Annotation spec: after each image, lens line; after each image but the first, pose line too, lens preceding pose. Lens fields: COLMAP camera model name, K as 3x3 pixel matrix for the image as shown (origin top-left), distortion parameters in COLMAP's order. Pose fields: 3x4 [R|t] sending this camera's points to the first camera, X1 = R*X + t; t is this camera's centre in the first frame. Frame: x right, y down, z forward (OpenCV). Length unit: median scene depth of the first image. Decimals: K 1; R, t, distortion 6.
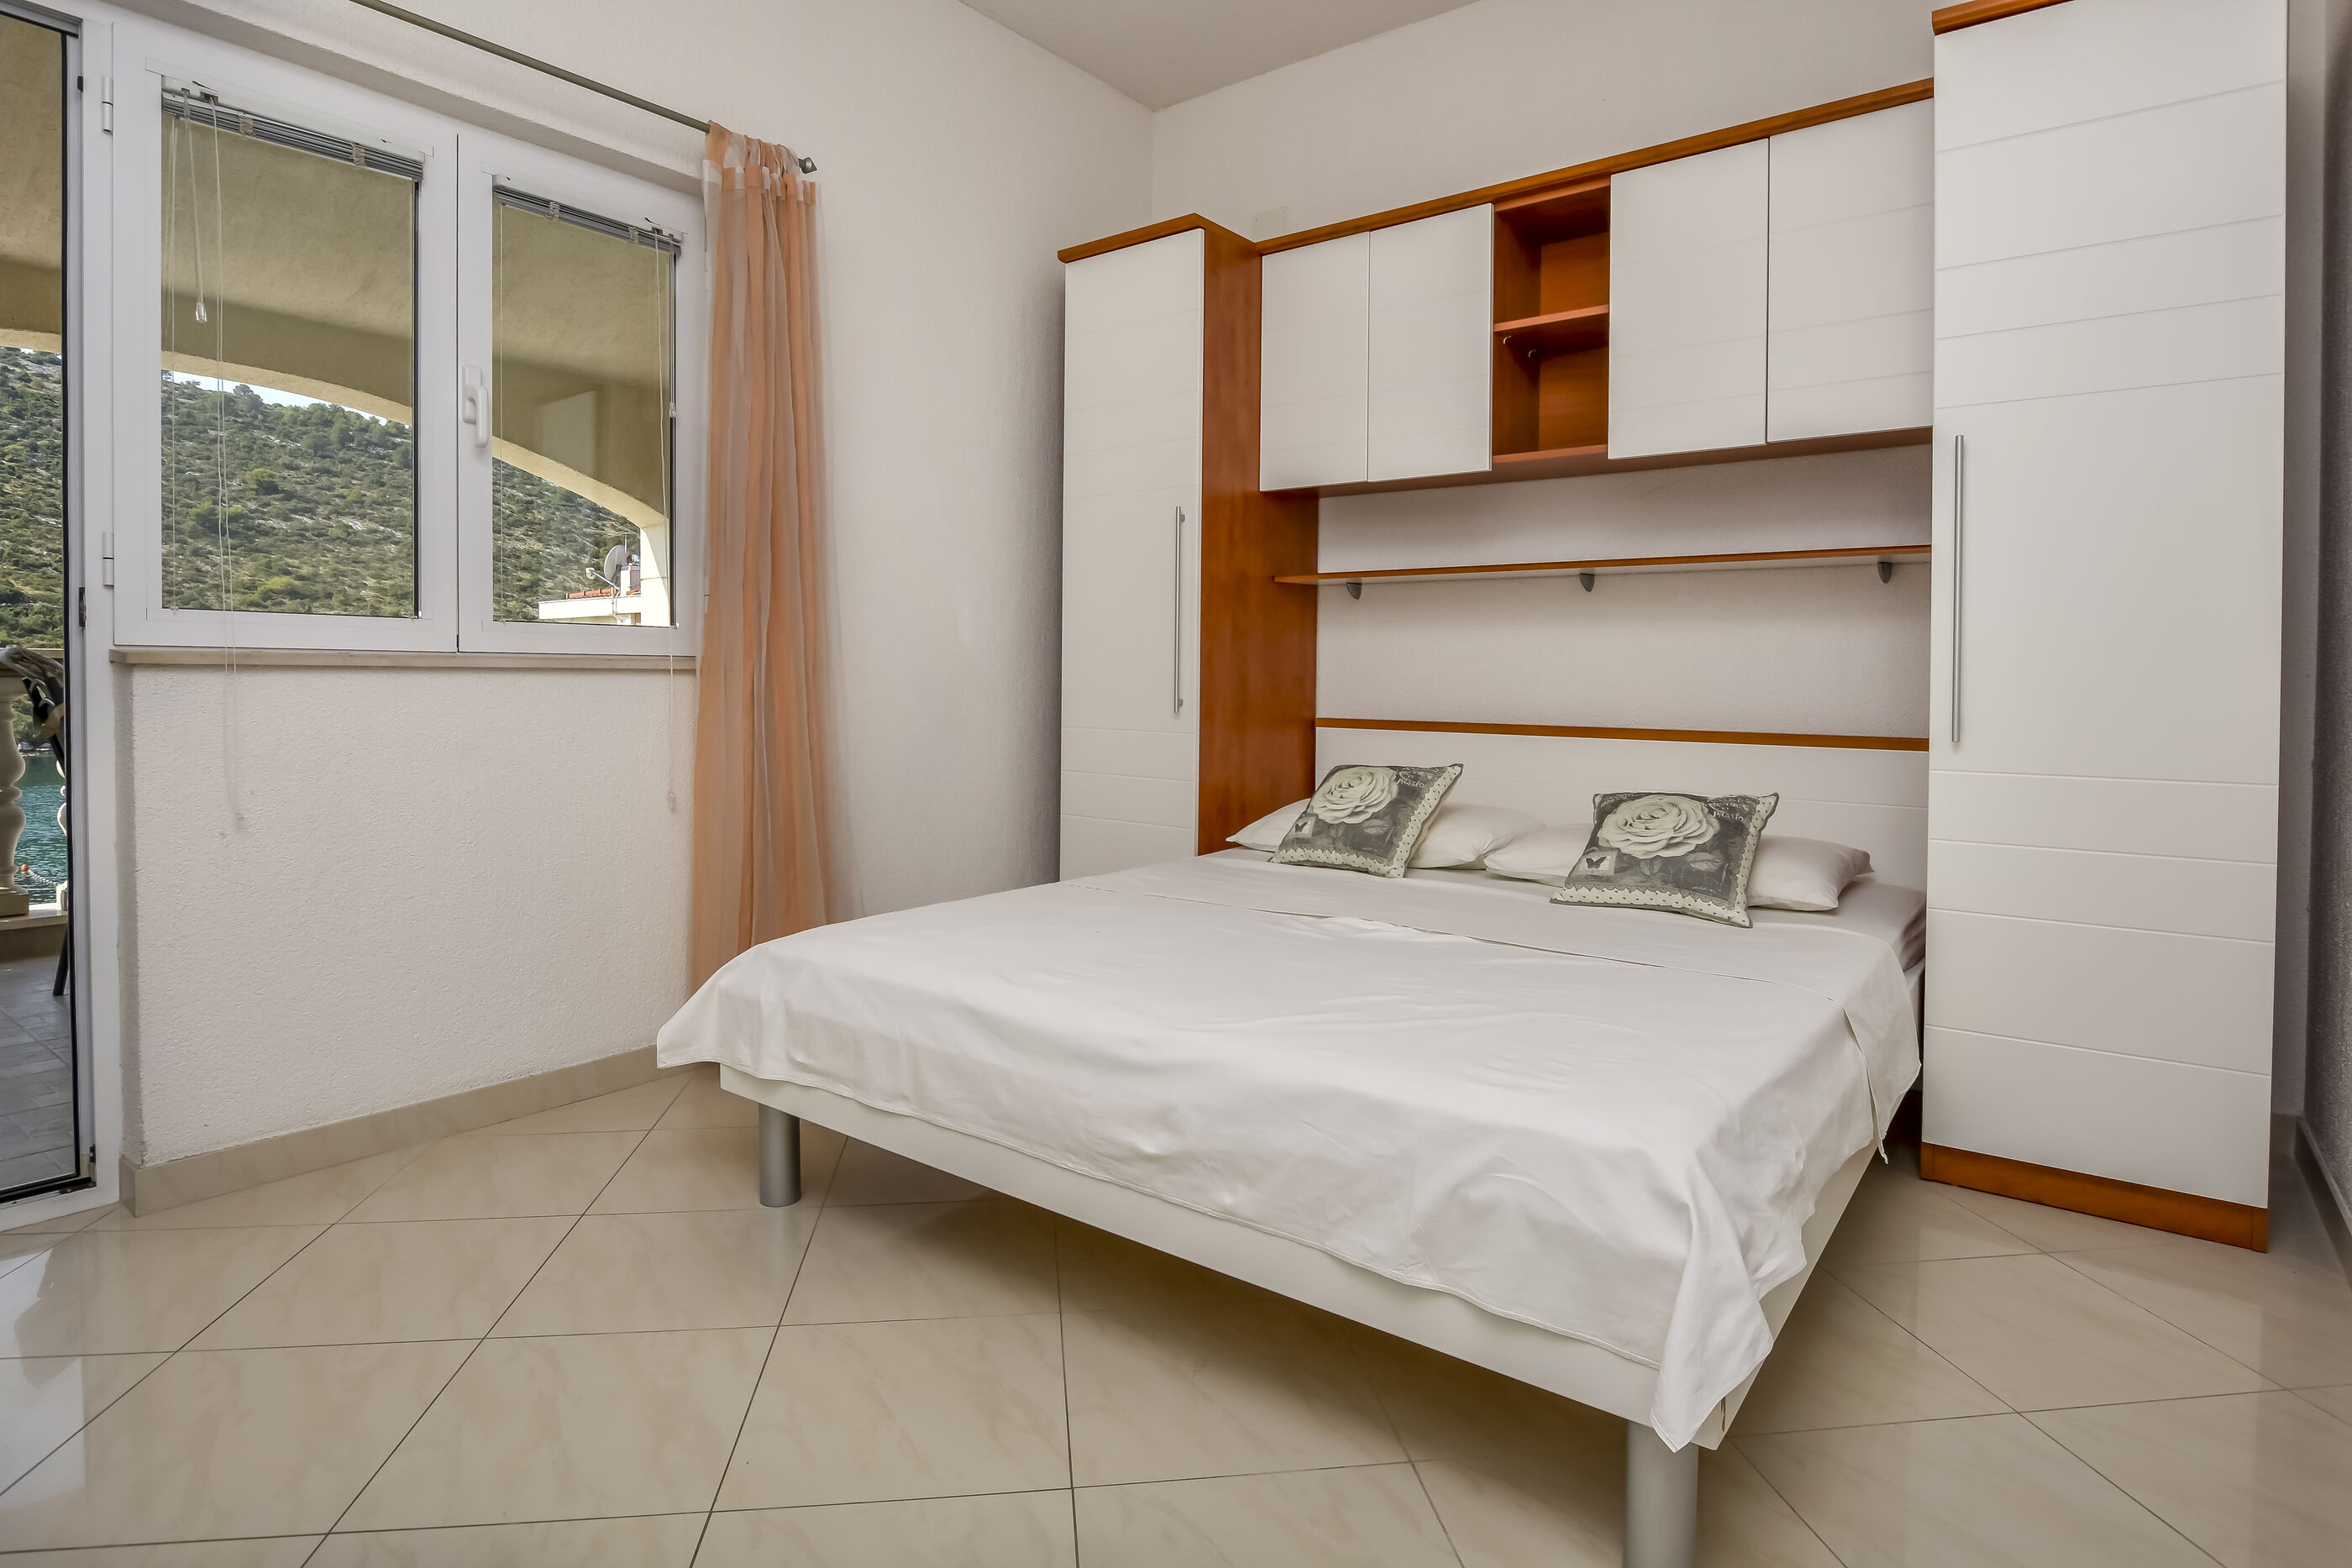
lens RADIAL K [[1238.2, 0, 1176.0], [0, 1238.2, 784.0], [0, 0, 1]] dist [-0.018802, 0.001492]
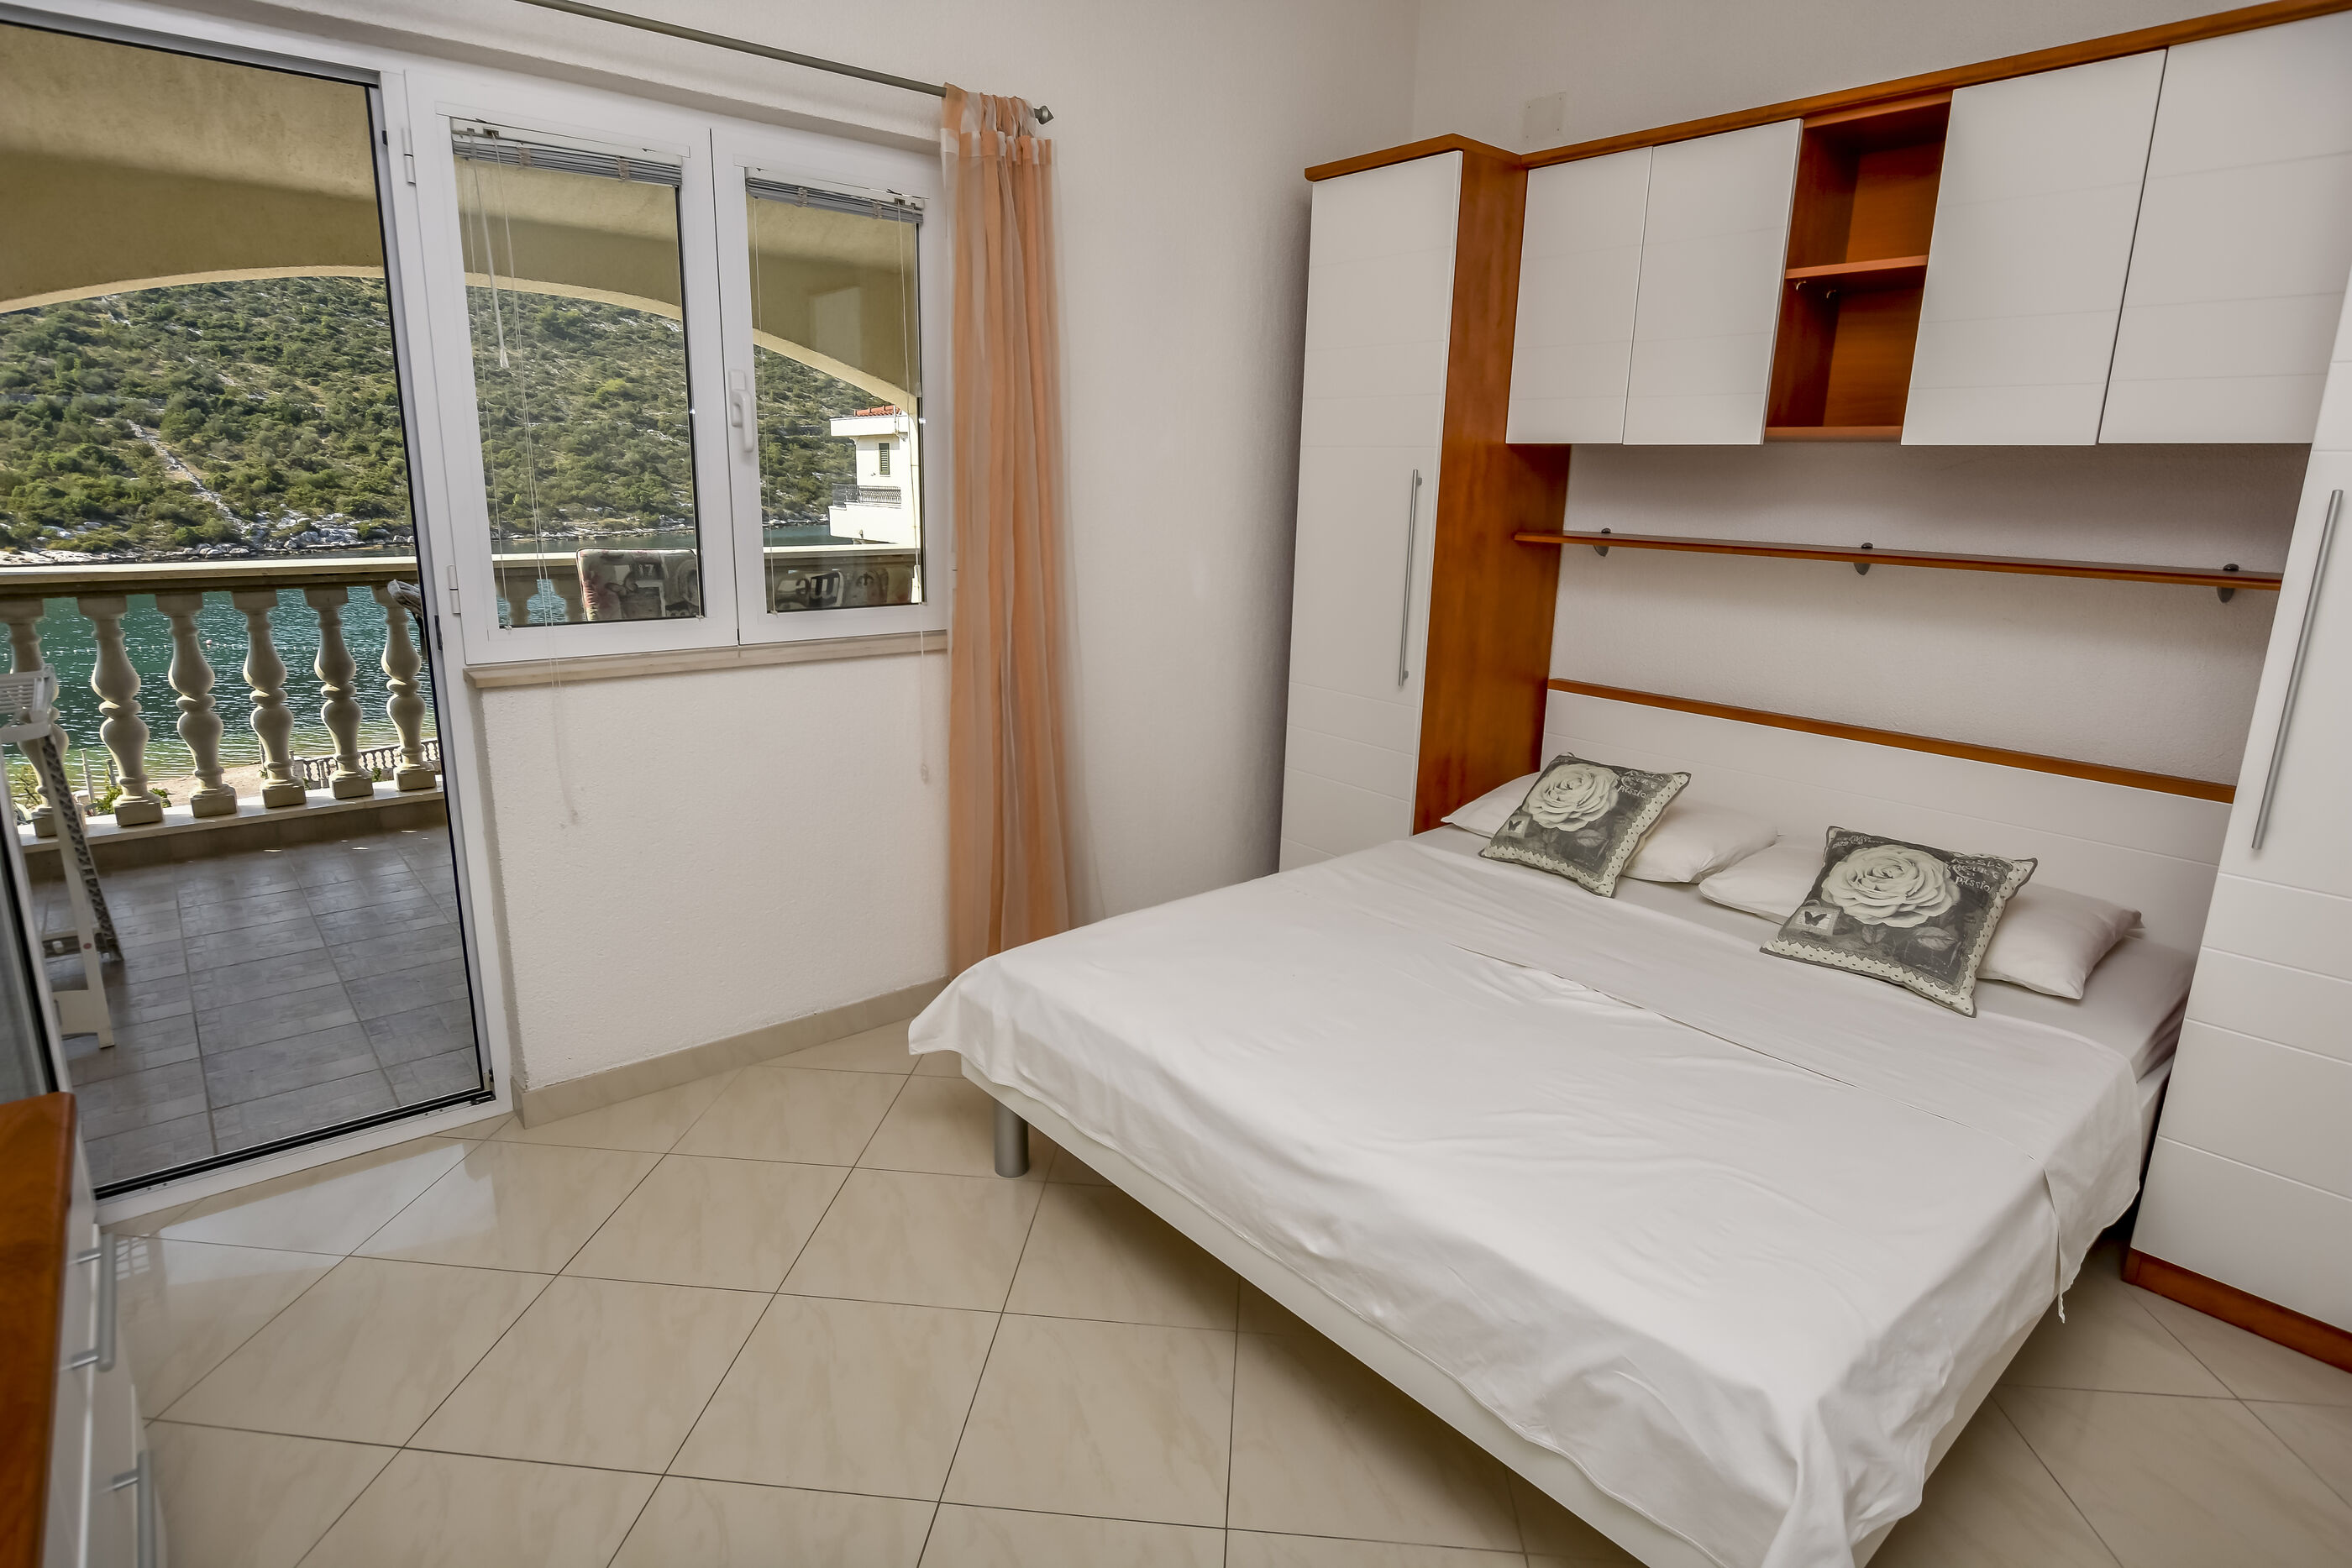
lens RADIAL K [[1216.4, 0, 1200.1], [0, 1216.4, 726.3], [0, 0, 1]] dist [-0.016163, -0.001134]
pose [[0.978318, 0.062687, -0.197393, 0.040437], [-0.021011, 0.978216, 0.206522, -0.239072], [0.206039, -0.197897, 0.958324, 0.016876]]
